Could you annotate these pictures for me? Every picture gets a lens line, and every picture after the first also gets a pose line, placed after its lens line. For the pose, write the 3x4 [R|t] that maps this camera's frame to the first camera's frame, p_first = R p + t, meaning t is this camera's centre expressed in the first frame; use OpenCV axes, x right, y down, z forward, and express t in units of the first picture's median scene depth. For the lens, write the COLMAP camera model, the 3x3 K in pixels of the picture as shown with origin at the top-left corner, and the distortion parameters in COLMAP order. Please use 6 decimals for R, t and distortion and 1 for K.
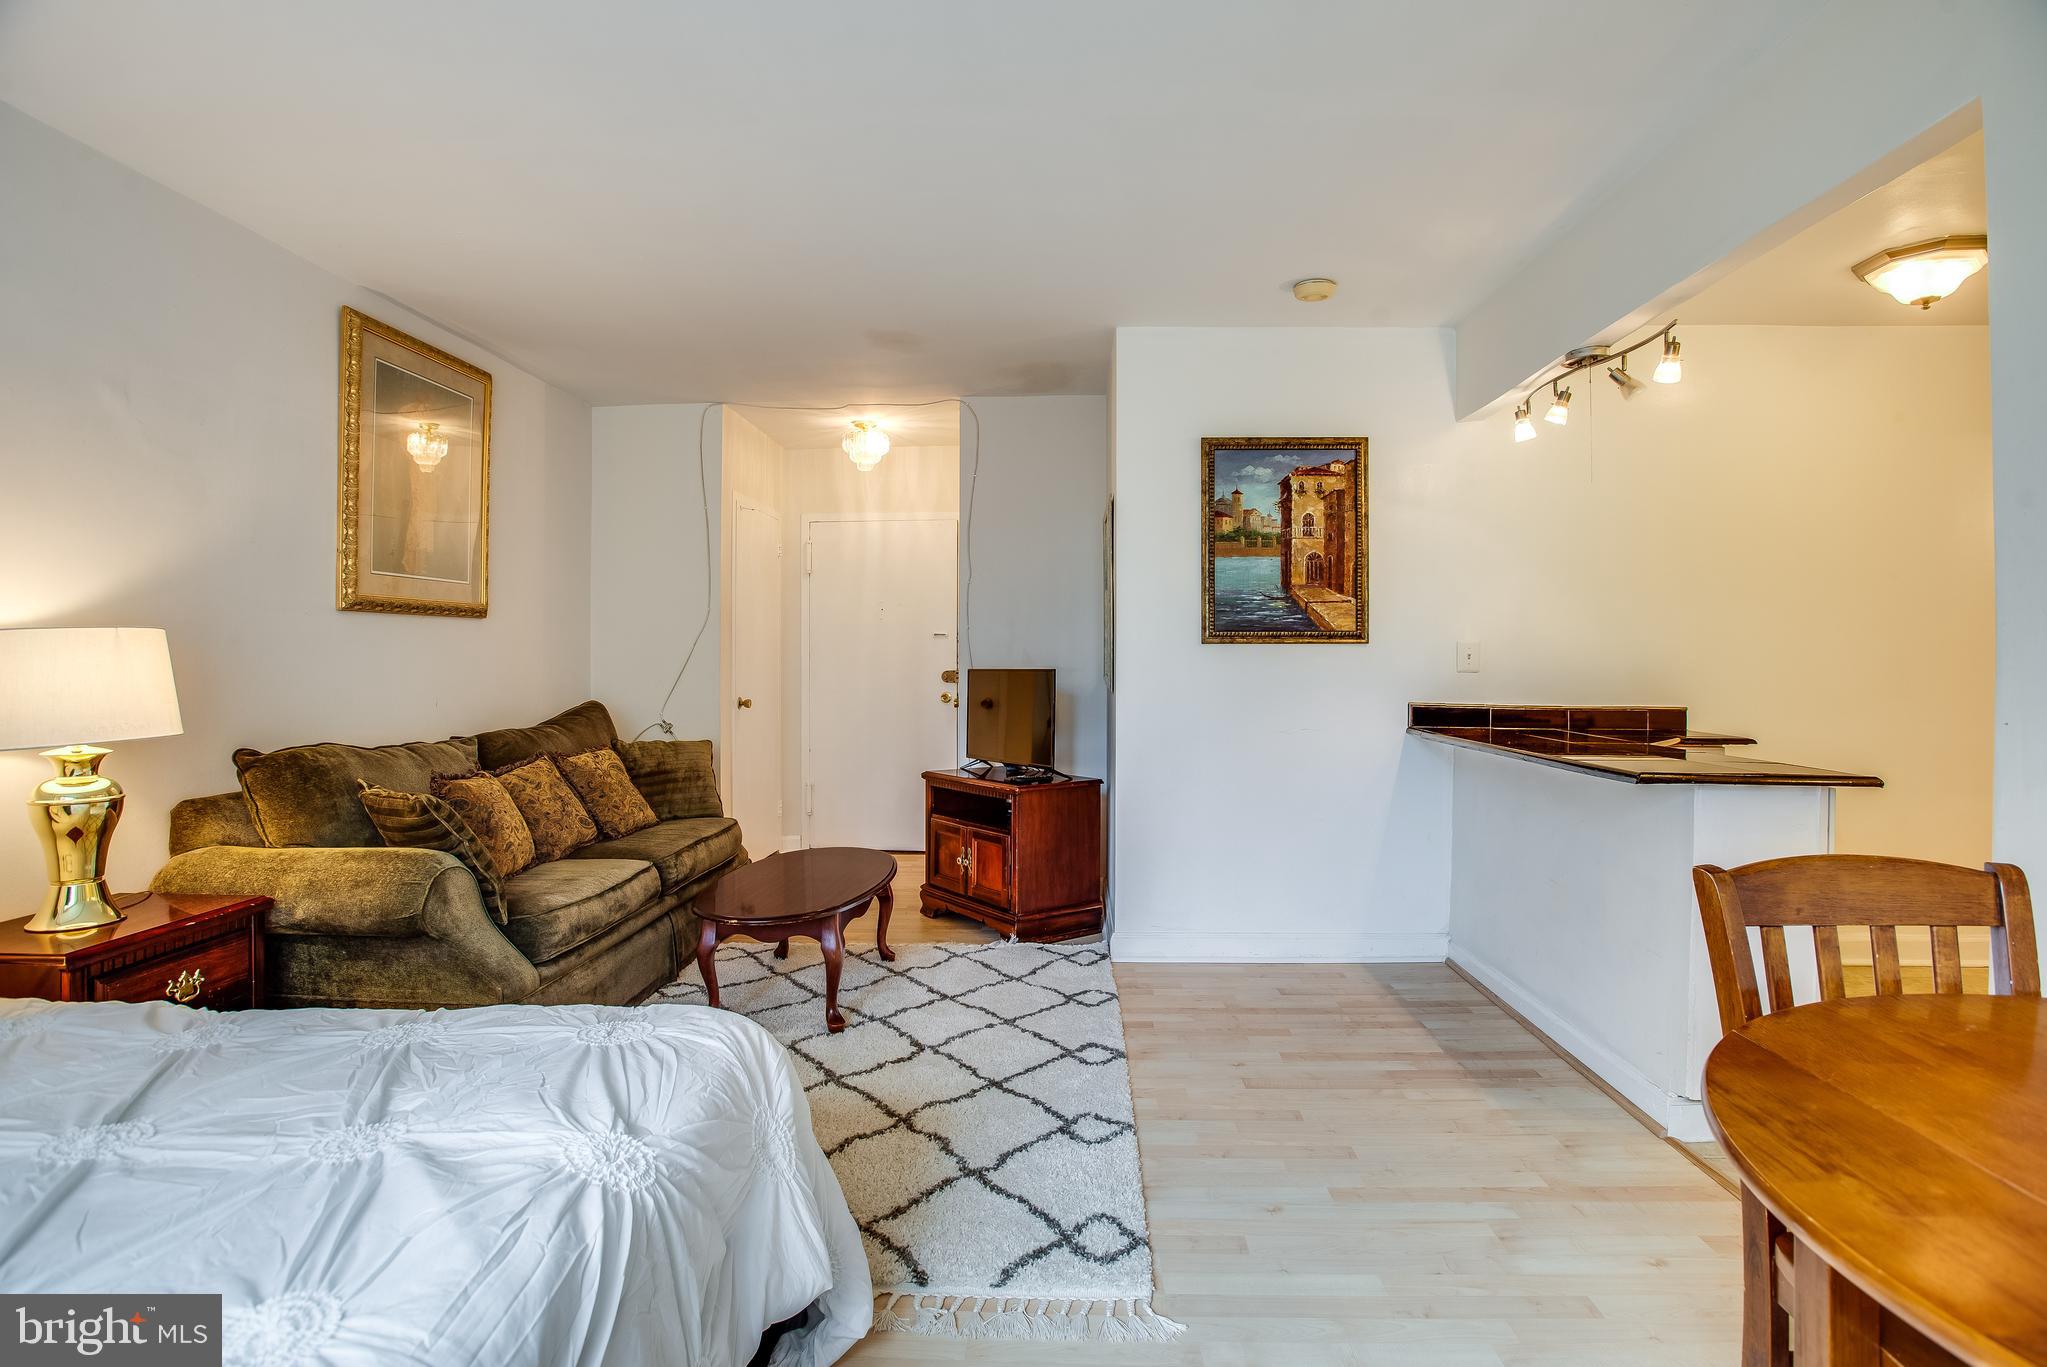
lens RADIAL K [[1036.1, 0, 1032.7], [0, 1036.1, 655.5], [0, 0, 1]] dist [-0.064369, 0.038266]
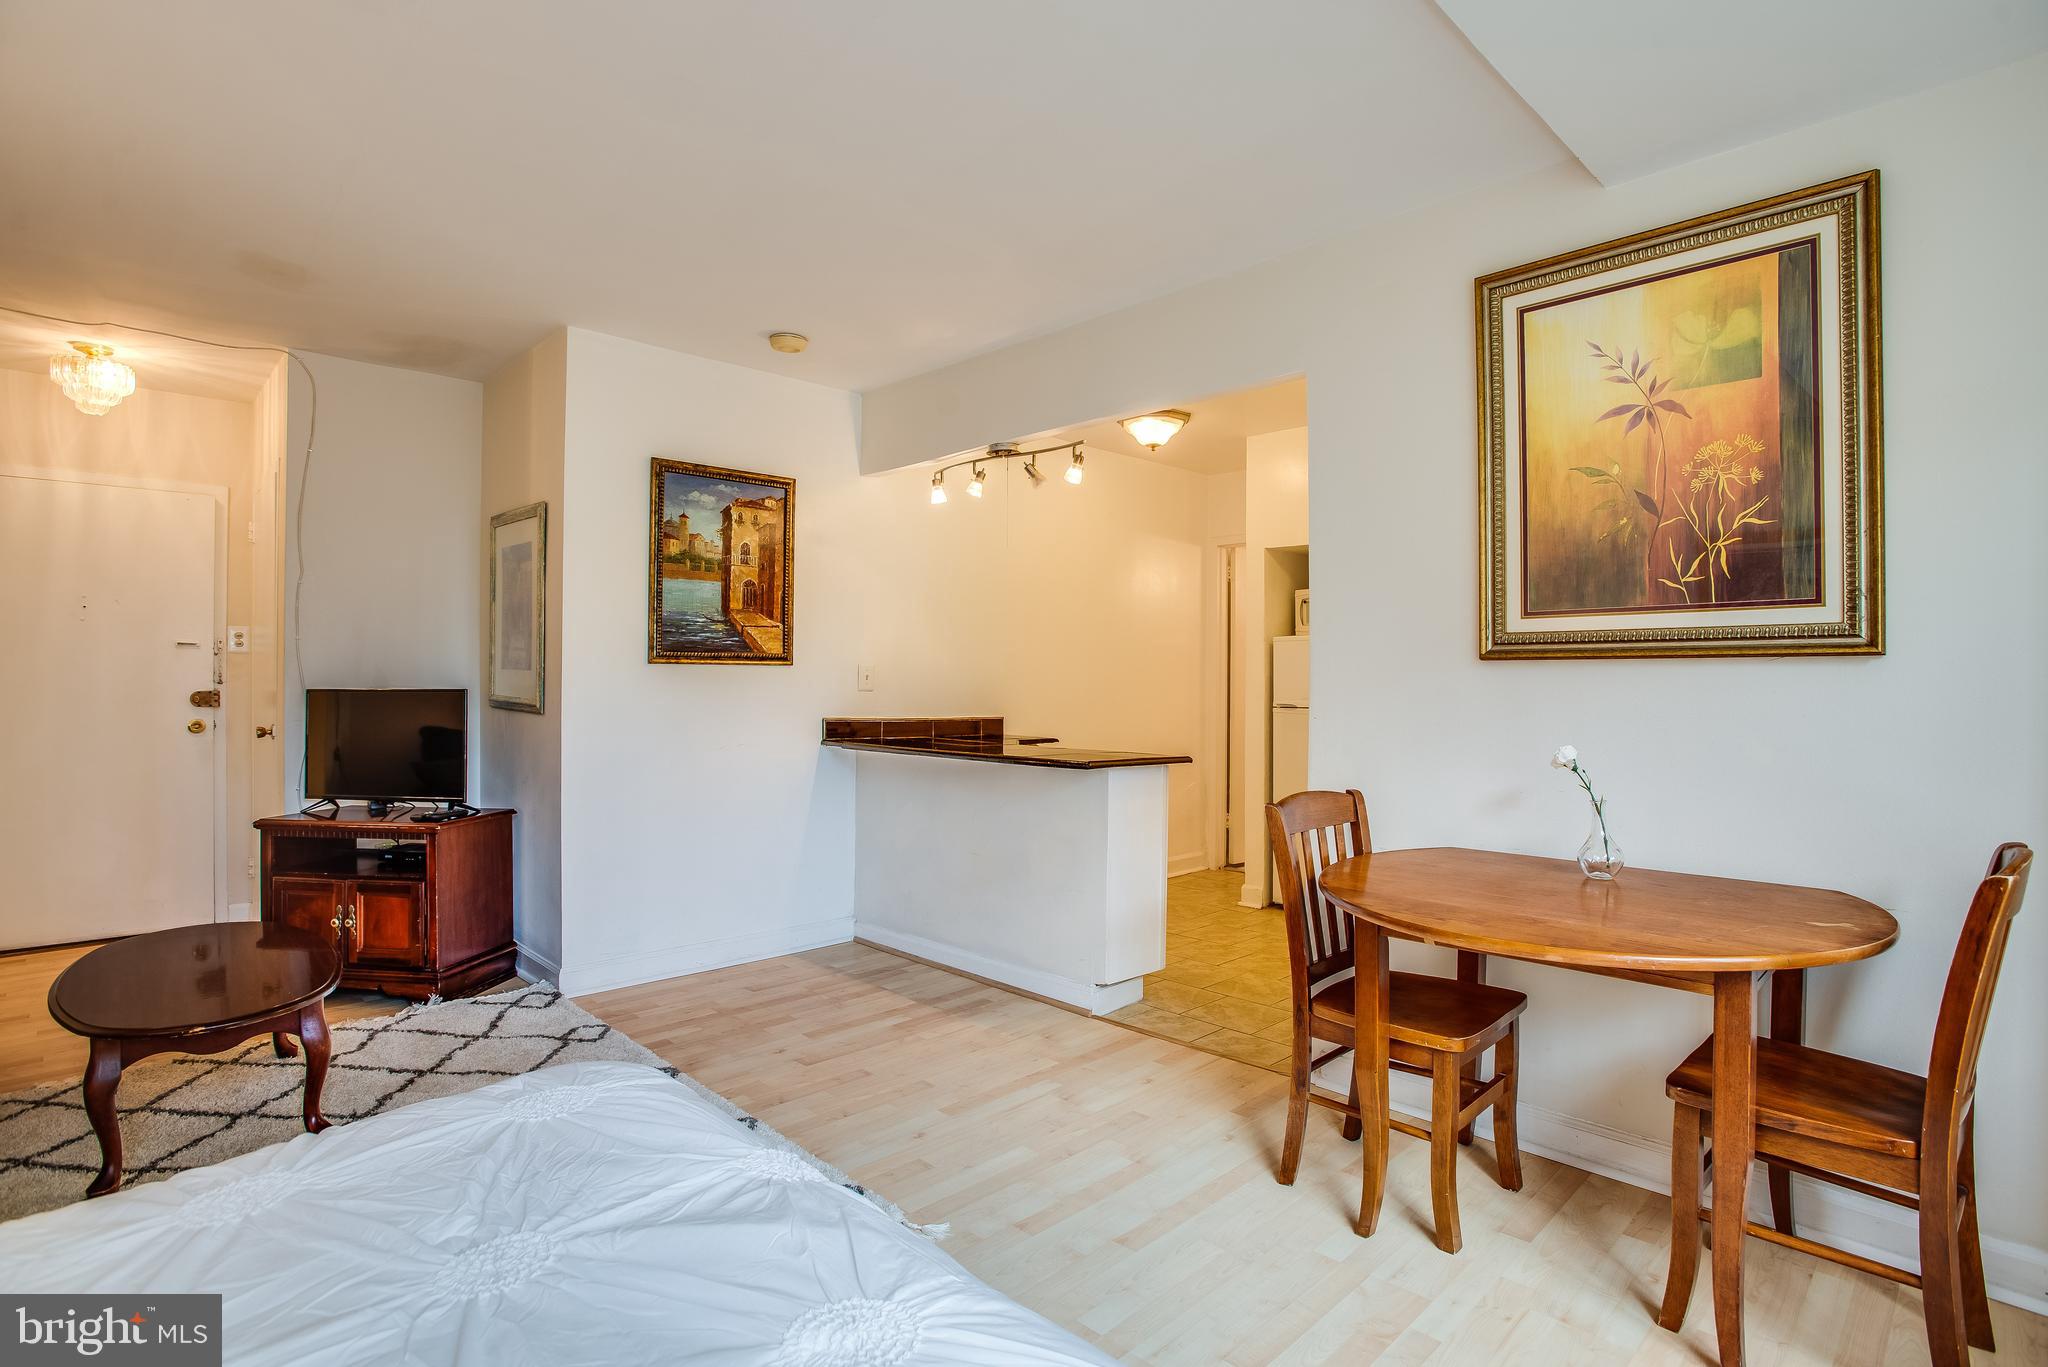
lens RADIAL K [[1083.5, 0, 1024.0], [0, 1083.5, 683.5], [0, 0, 1]] dist [-0.036438, 0.028238]
pose [[0.680837, -0.000384, 0.732435, -0.403226], [-0.007495, 0.999944, 0.007491, -0.002979], [-0.732397, -0.010590, 0.680796, 0.026609]]
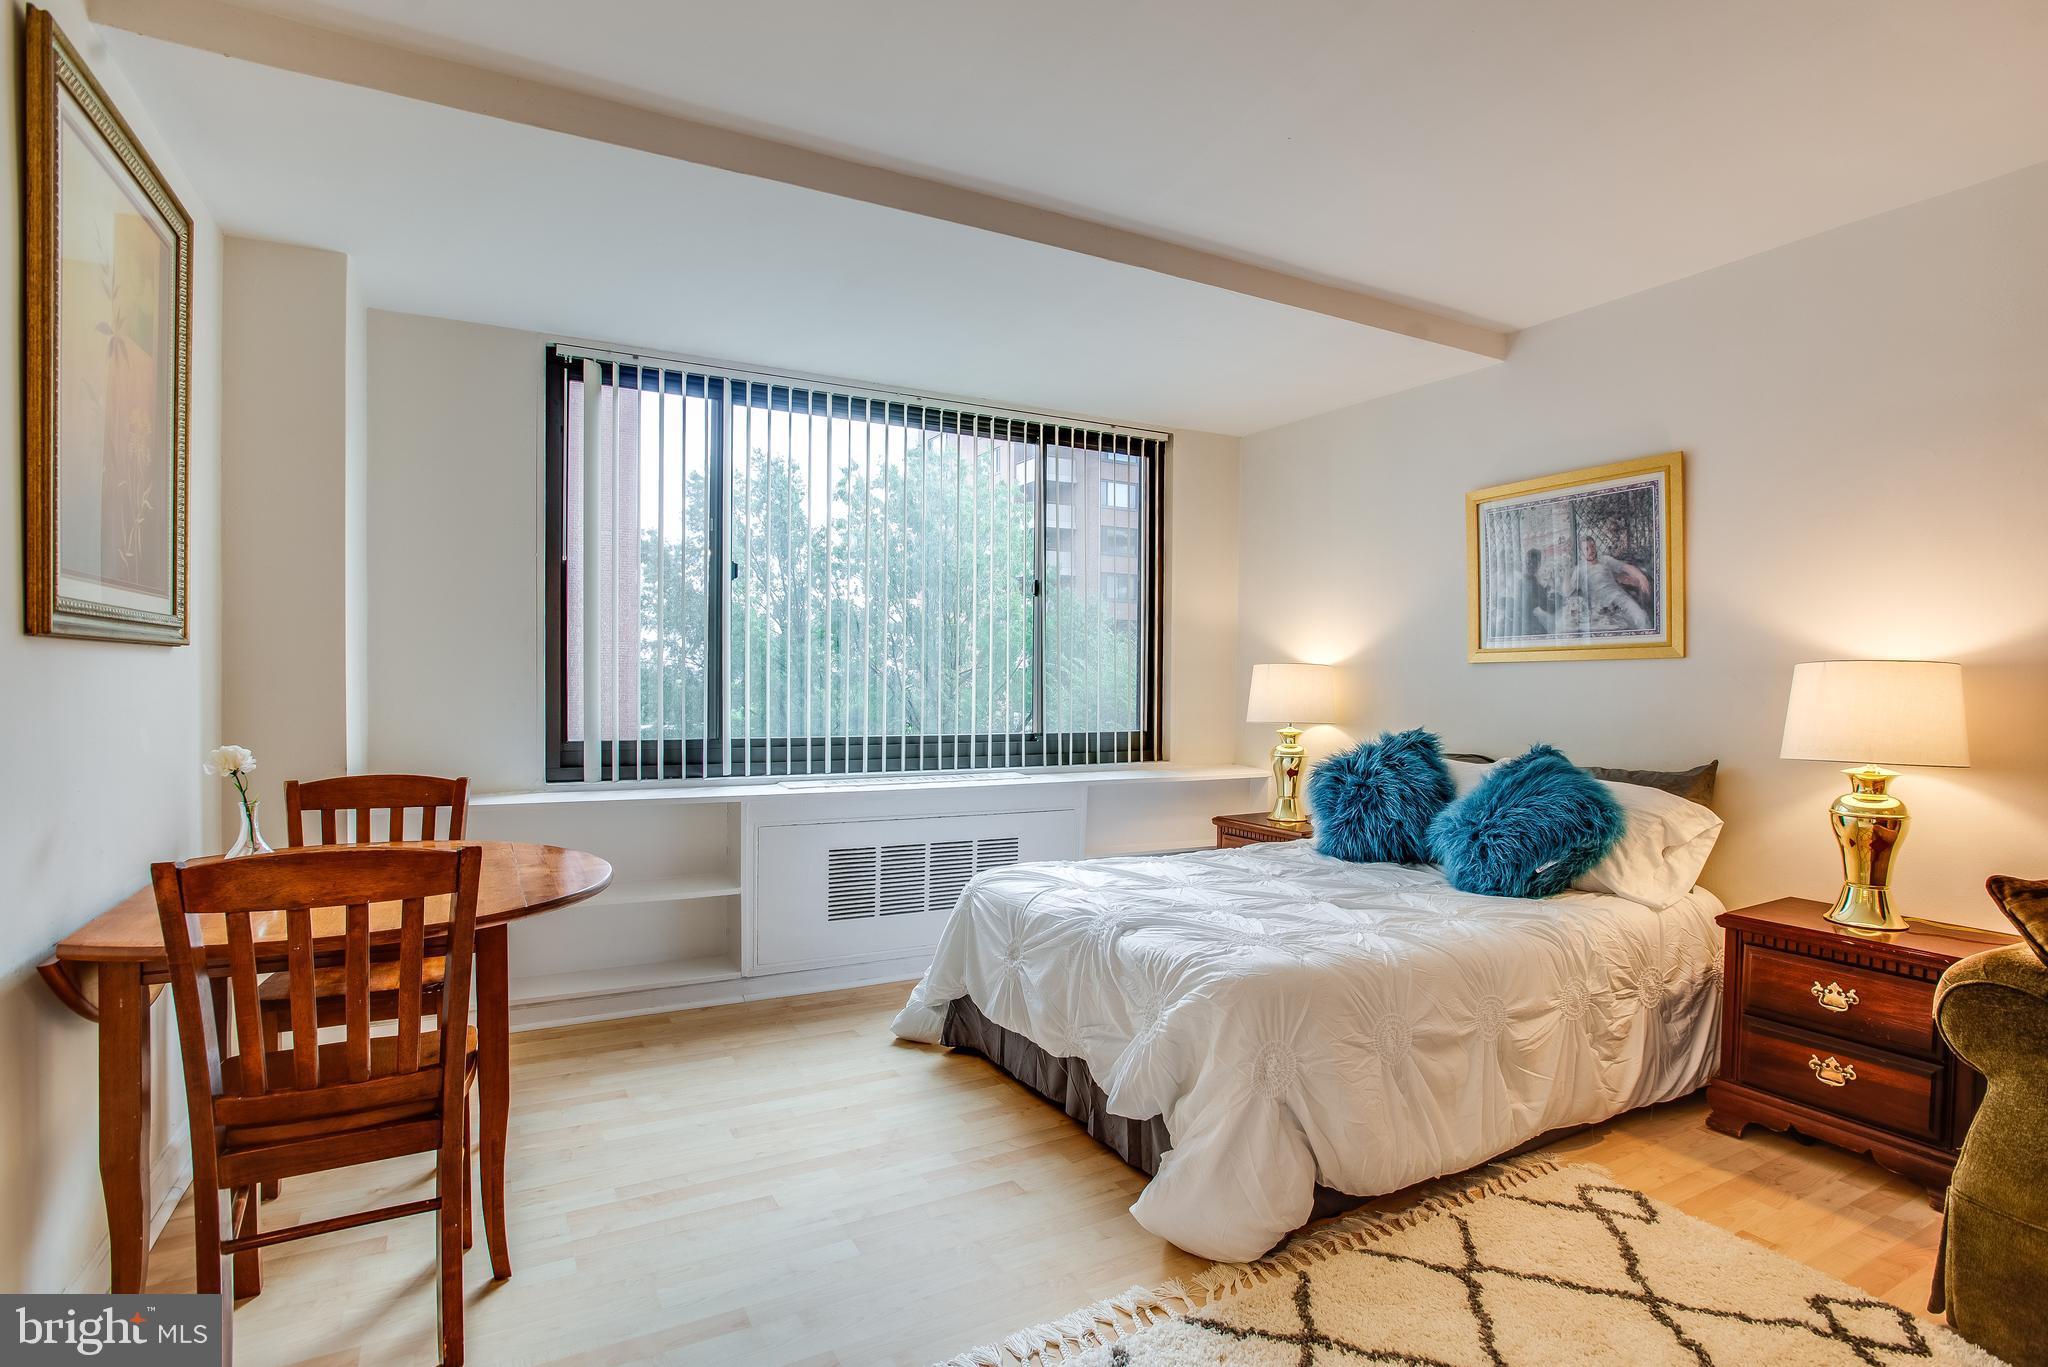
lens RADIAL K [[1083.5, 0, 1024.0], [0, 1083.5, 683.5], [0, 0, 1]] dist [-0.036438, 0.028238]
pose [[-0.849116, -0.008968, -0.528130, 0.317228], [-0.010123, 0.999949, -0.000704, 0.004587], [0.528110, 0.004749, -0.849163, 0.986111]]
